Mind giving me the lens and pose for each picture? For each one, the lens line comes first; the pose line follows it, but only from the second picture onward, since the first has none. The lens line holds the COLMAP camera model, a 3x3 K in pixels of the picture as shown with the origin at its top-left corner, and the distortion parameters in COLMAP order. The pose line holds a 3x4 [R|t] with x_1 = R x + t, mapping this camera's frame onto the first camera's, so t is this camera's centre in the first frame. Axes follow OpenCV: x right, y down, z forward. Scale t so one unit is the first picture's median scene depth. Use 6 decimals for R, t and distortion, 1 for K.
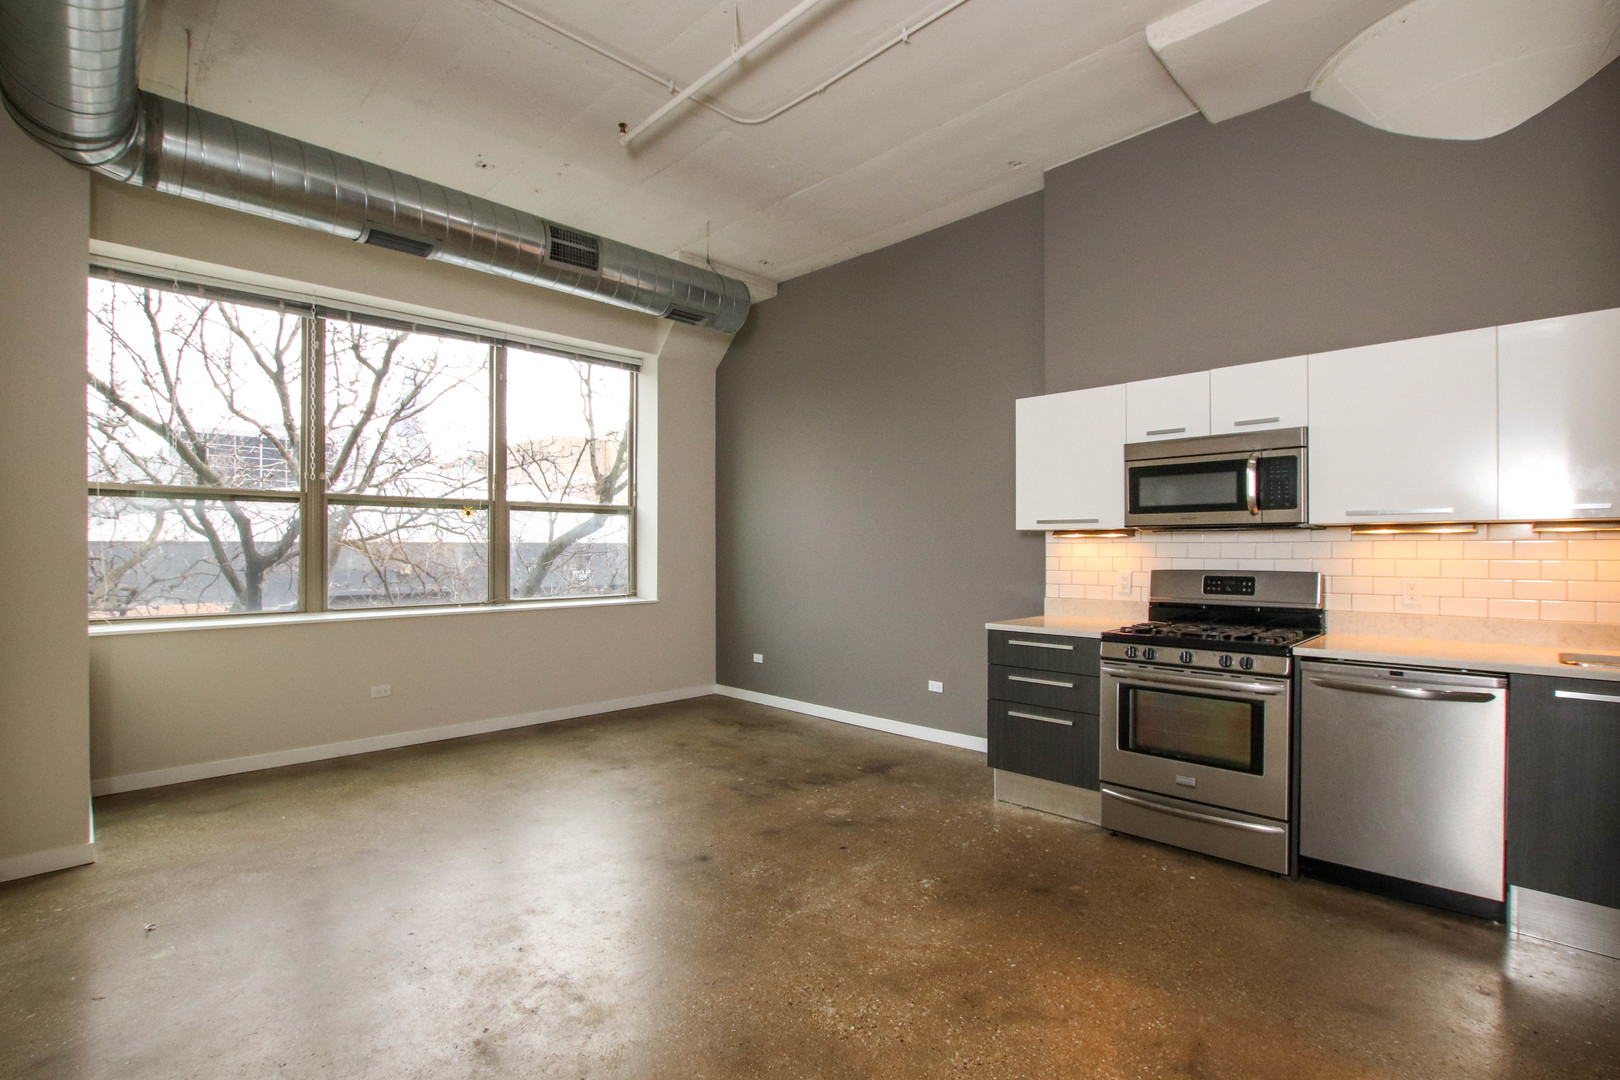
lens RADIAL K [[757.2, 0, 788.7], [0, 757.2, 540.9], [0, 0, 1]] dist [-0.030937, 0.006632]
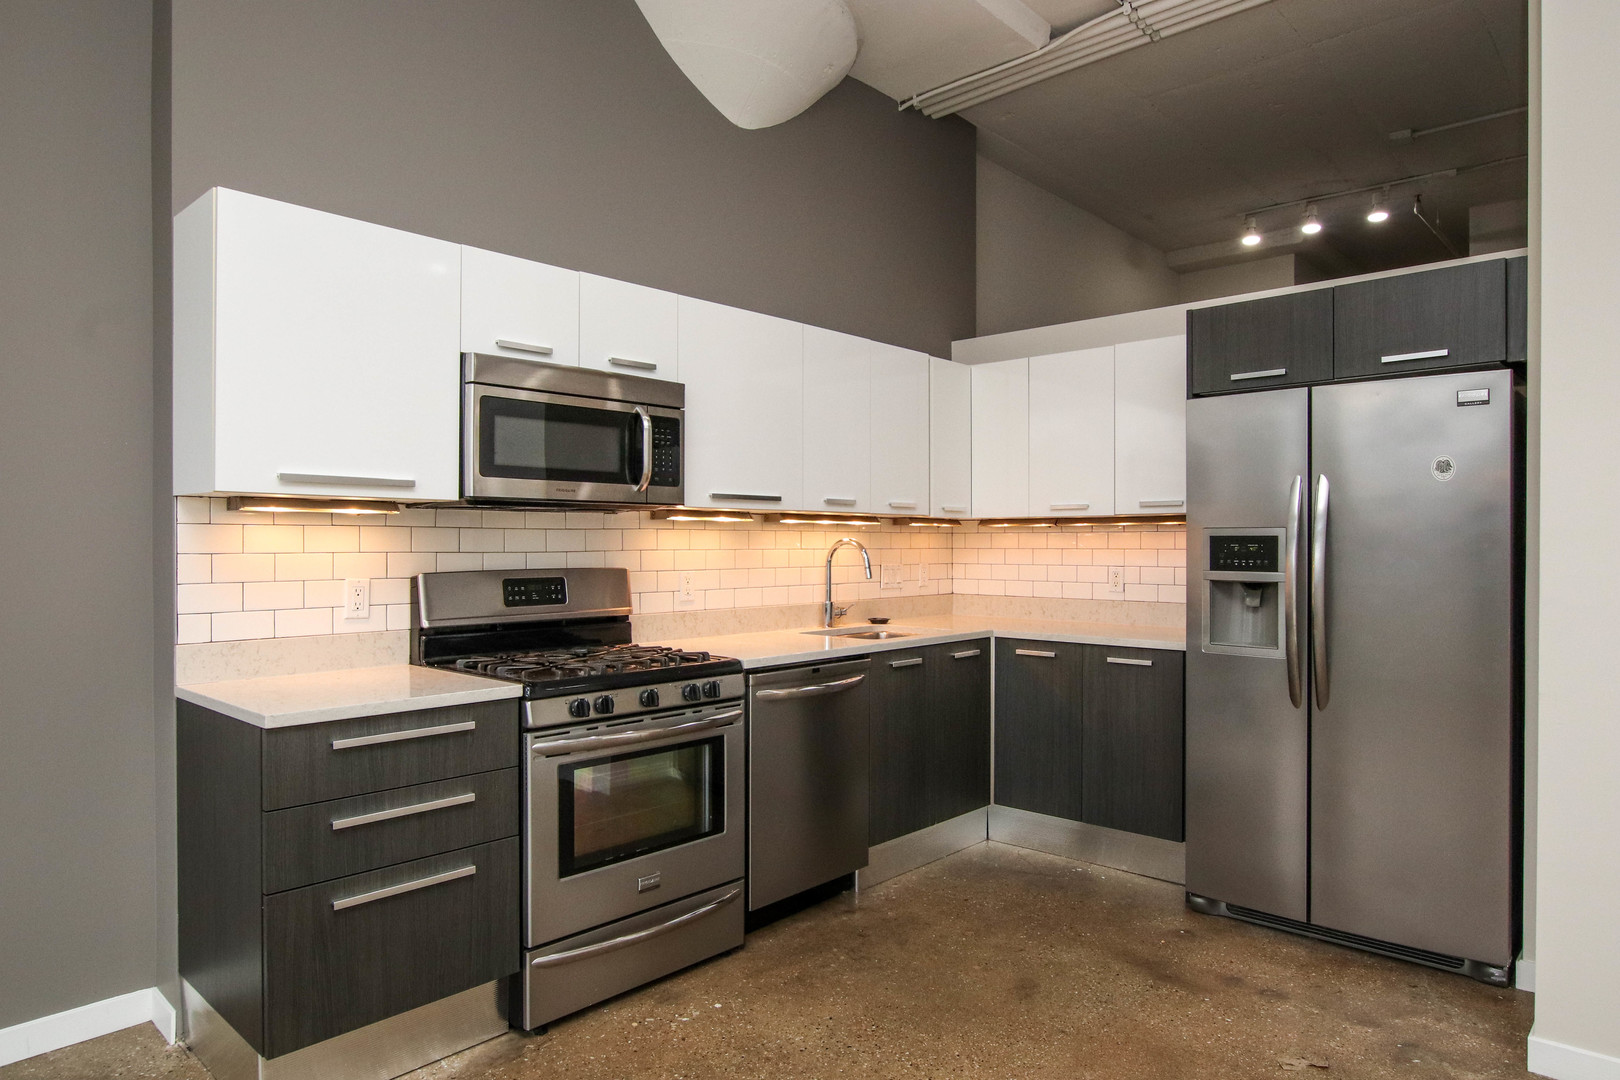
lens RADIAL K [[987.1, 0, 826.3], [0, 987.1, 549.1], [0, 0, 1]] dist [-0.005998, -0.000377]
pose [[-0.071032, -0.005822, 0.997457, -0.321425], [-0.011939, 0.999916, 0.004986, 0.013285], [-0.997403, -0.011554, -0.071096, 0.801297]]
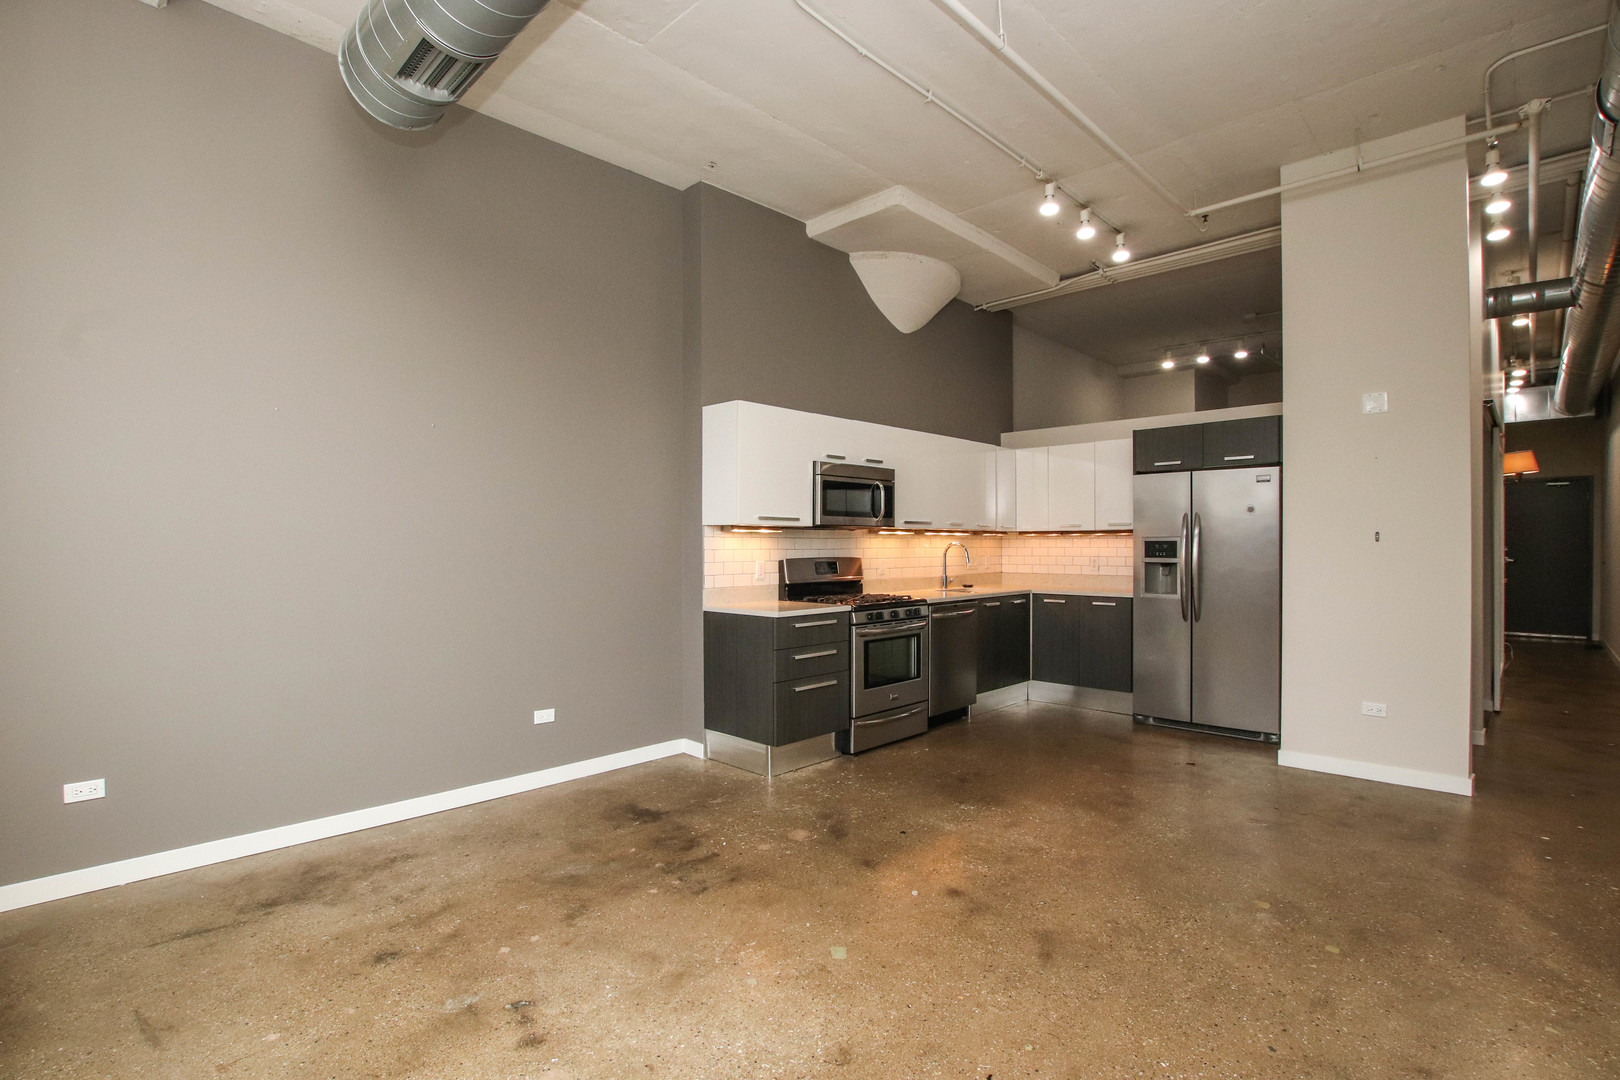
lens RADIAL K [[774.2, 0, 824.9], [0, 774.2, 551.4], [0, 0, 1]] dist [-0.025798, 0.000783]
pose [[-0.051764, -0.008470, 0.998623, -0.897580], [-0.009962, 0.999919, 0.007965, 0.015883], [-0.998610, -0.009536, -0.051844, 1.079619]]
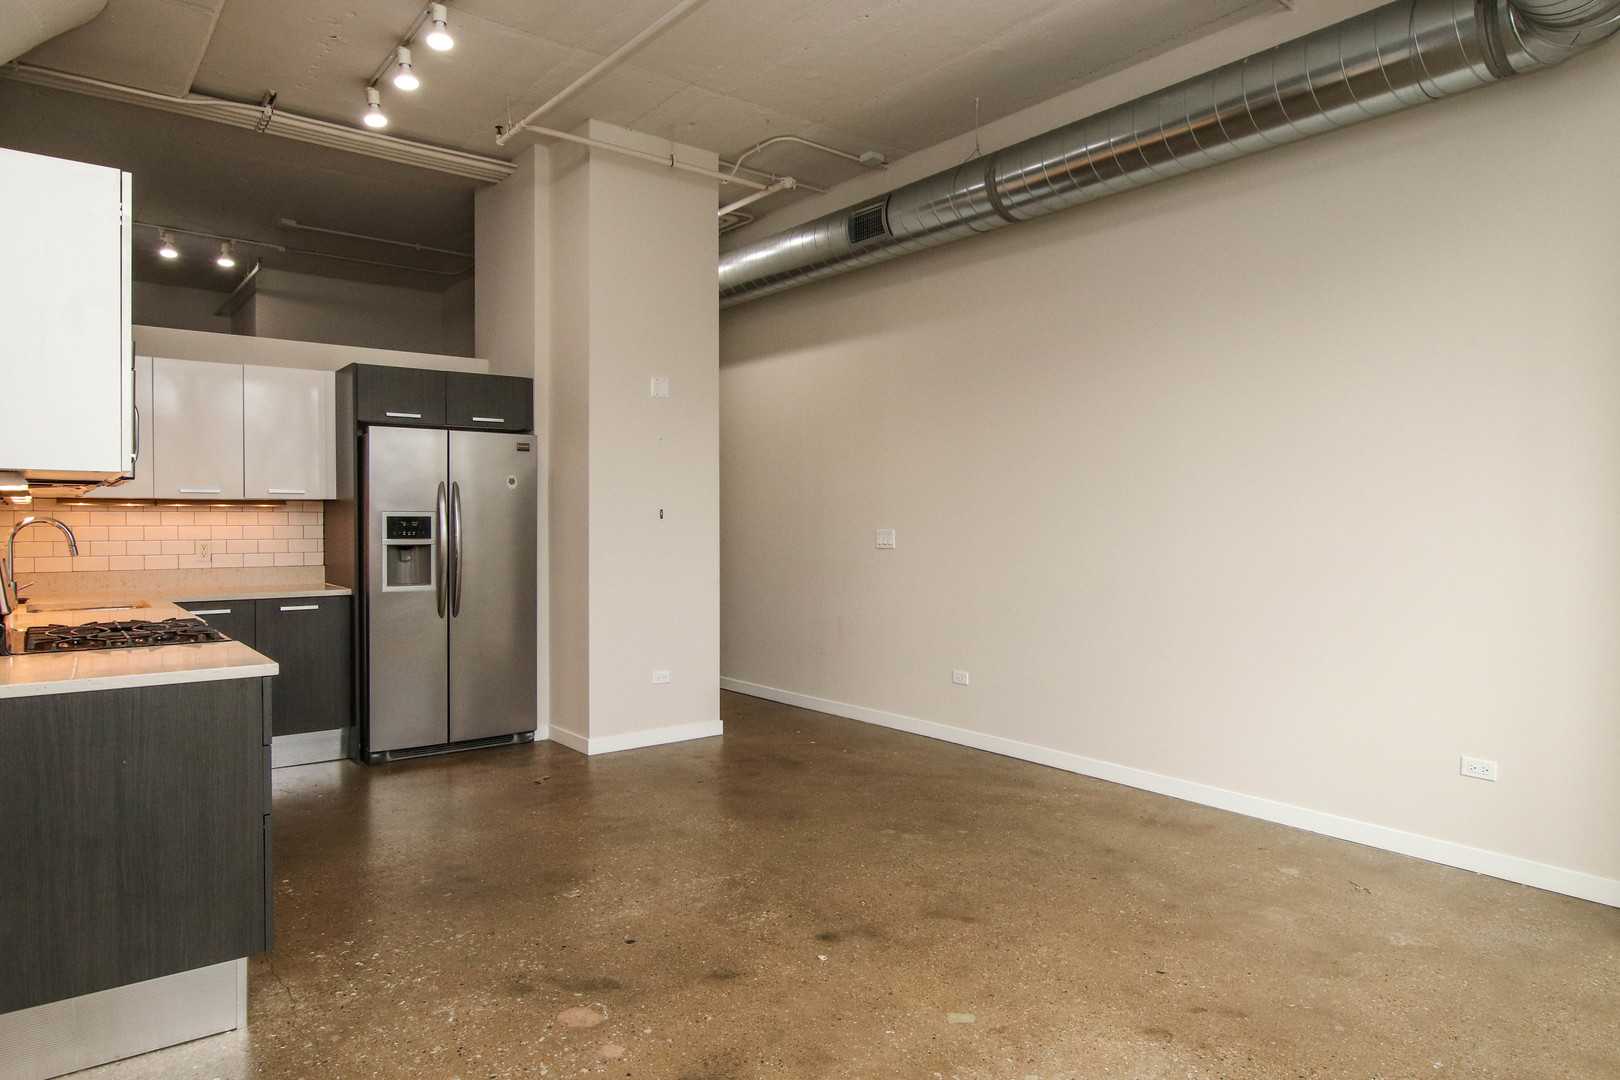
lens RADIAL K [[1001.0, 0, 810.0], [0, 1001.0, 540.0], [0, 0, 1]] dist [-0.004122, -0.000298]
pose [[-0.996069, -0.002934, 0.088533, -0.163705], [-0.002140, 0.999957, 0.009058, 0.020898], [-0.088556, 0.008833, -0.996032, 1.774561]]
